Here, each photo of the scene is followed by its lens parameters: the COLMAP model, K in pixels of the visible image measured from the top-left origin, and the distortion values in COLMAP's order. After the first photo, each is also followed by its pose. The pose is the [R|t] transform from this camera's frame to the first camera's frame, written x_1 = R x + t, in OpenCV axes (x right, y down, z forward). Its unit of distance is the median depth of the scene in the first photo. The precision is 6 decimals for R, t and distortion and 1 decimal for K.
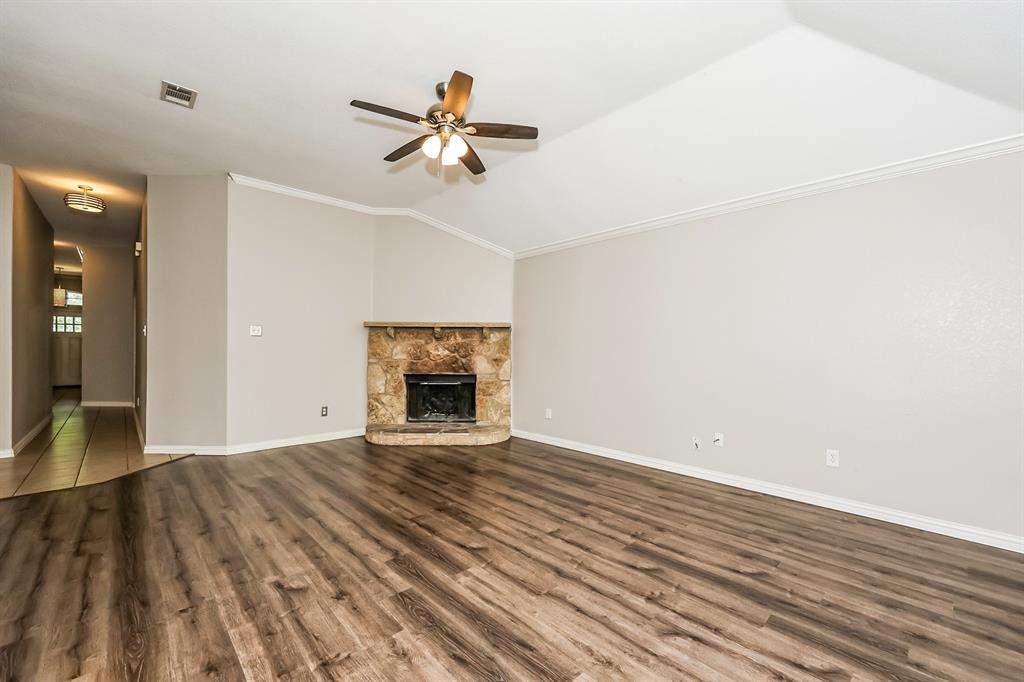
lens RADIAL K [[415.3, 0, 510.6], [0, 415.3, 349.0], [0, 0, 1]] dist [-0.001463, -0.000048]
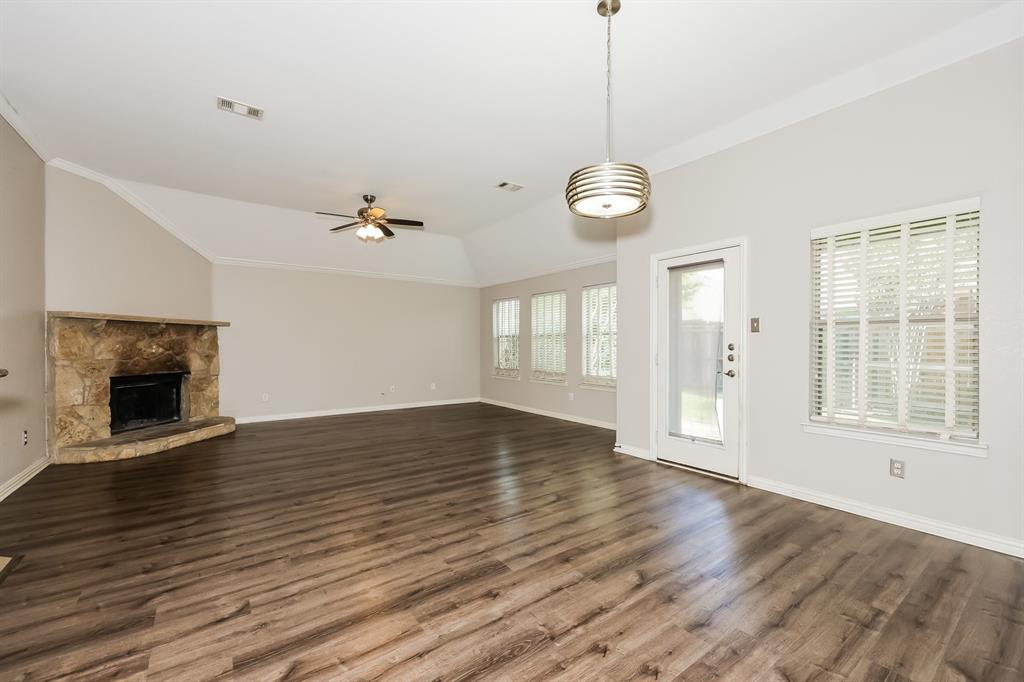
lens RADIAL K [[426.4, 0, 512.0], [0, 426.4, 341.0], [0, 0, 1]] dist [-0.000580, -0.000045]
pose [[0.136890, 0.002082, 0.990584, -0.996352], [0.007112, 0.999970, -0.003084, -0.003590], [-0.990561, 0.007467, 0.136871, 0.091548]]
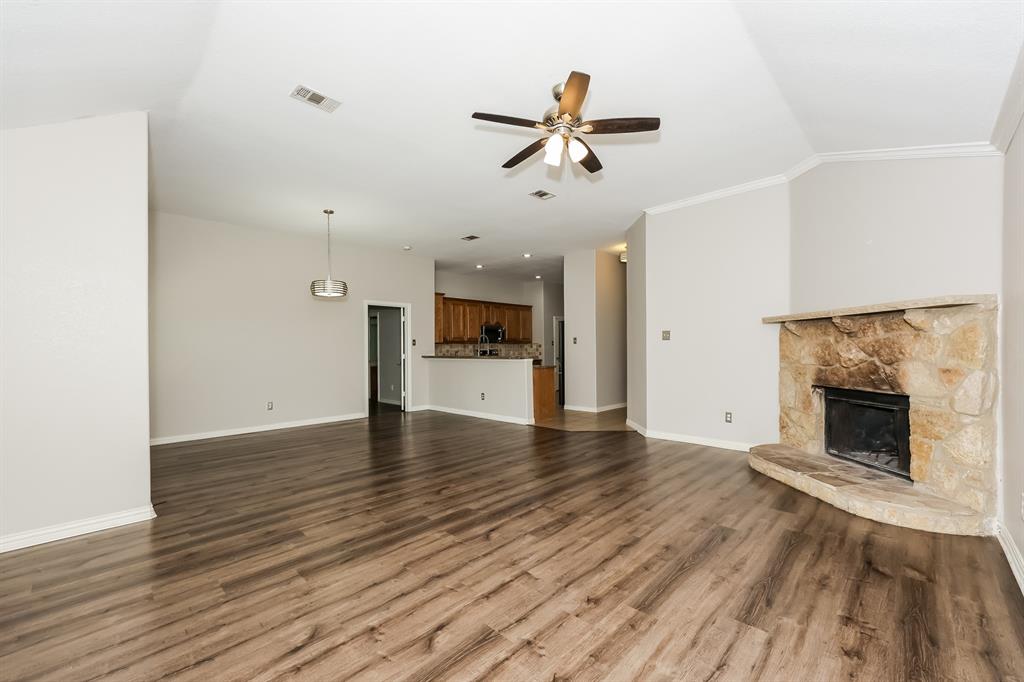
lens RADIAL K [[417.5, 0, 512.0], [0, 417.5, 341.0], [0, 0, 1]] dist [-0.000163, -0.000232]
pose [[0.050574, -0.025543, -0.998394, 0.448699], [0.003735, 0.999671, -0.025386, 0.000370], [0.998713, -0.002445, 0.050653, 0.444252]]
